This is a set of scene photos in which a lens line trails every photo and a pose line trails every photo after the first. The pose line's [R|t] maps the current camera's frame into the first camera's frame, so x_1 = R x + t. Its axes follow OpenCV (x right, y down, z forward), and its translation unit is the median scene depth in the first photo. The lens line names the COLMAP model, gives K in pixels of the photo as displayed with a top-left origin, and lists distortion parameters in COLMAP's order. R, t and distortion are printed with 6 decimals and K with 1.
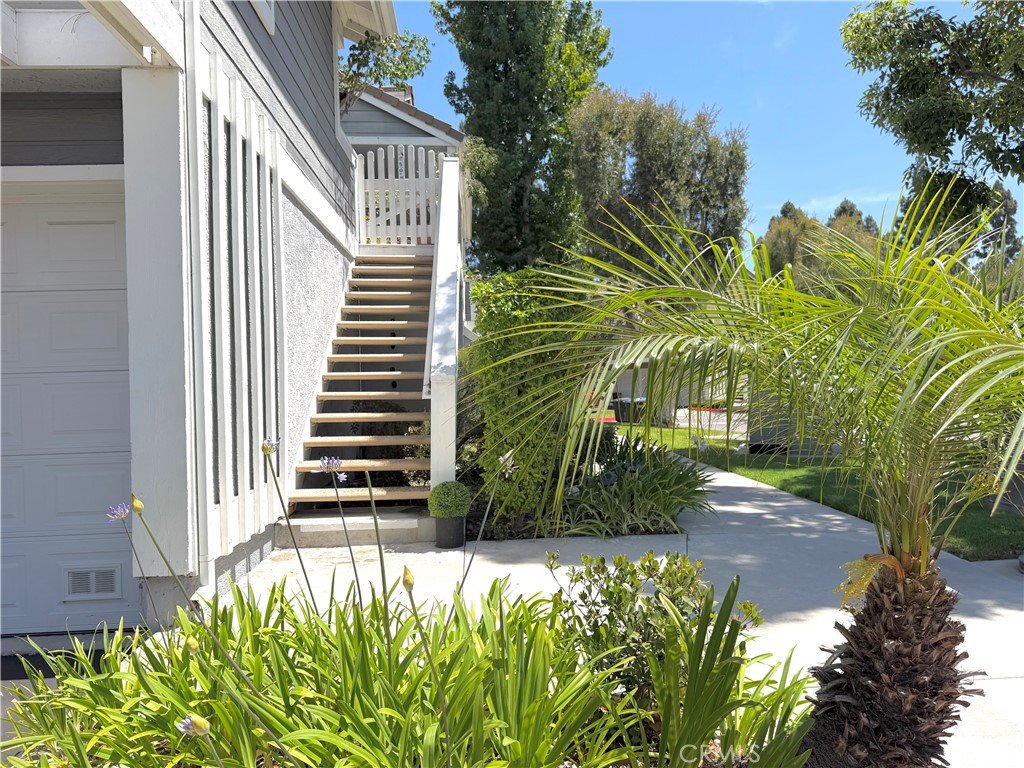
lens RADIAL K [[721.9, 0, 512.0], [0, 721.9, 384.0], [0, 0, 1]] dist [0.008160, 0.000741]
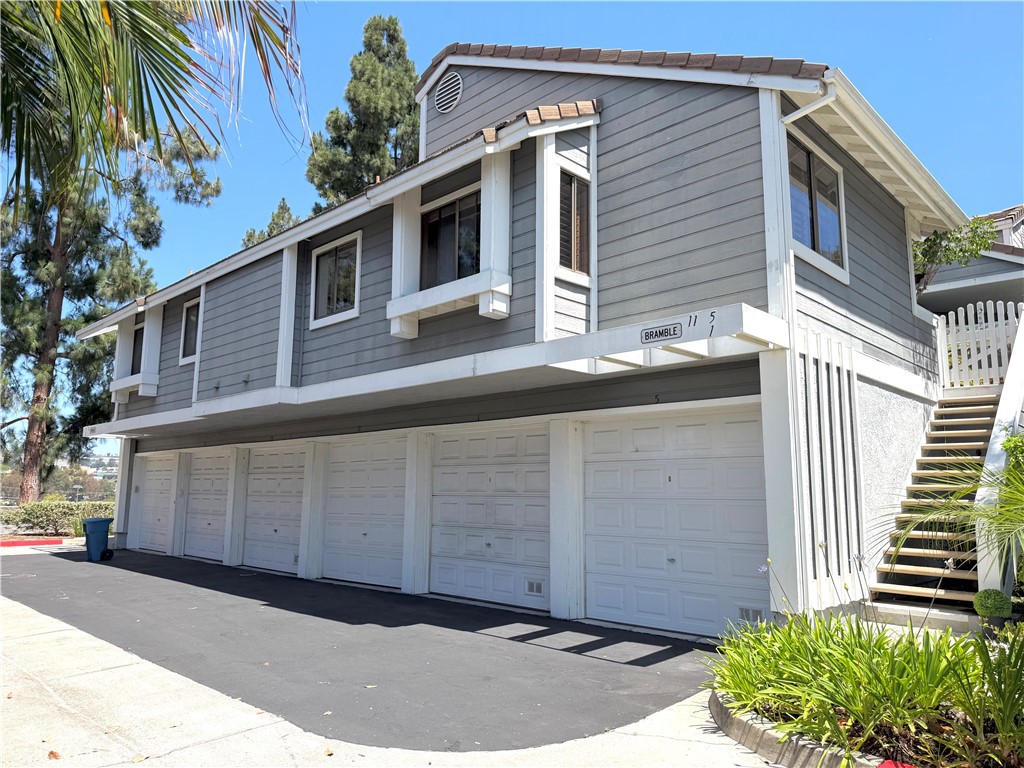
lens RADIAL K [[704.1, 0, 512.0], [0, 704.1, 384.0], [0, 0, 1]] dist [0.052913, 0.000703]
pose [[0.675939, -0.075633, -0.733067, 0.321010], [-0.023004, 0.992070, -0.123567, -0.061284], [0.736599, 0.100387, 0.668838, -0.601619]]
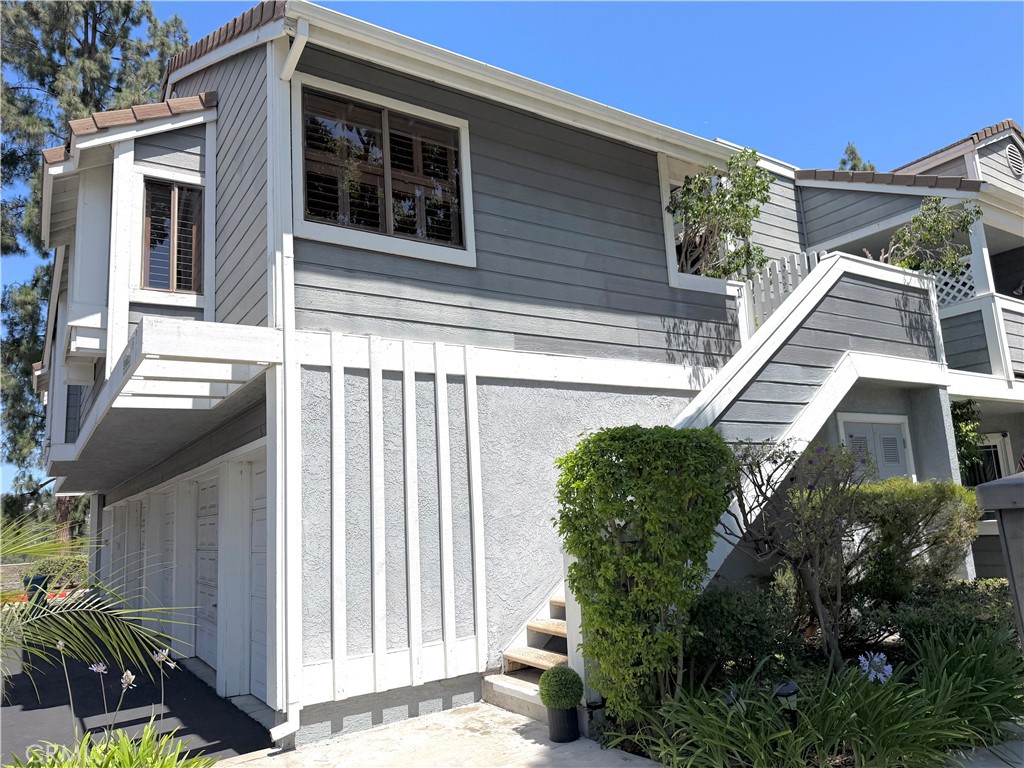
lens RADIAL K [[721.9, 0, 512.0], [0, 721.9, 384.0], [0, 0, 1]] dist [0.008160, 0.000741]
pose [[0.491272, -0.149844, -0.858020, 0.796441], [0.050438, 0.988332, -0.143723, -0.106646], [0.869544, 0.027330, 0.493098, 0.494988]]
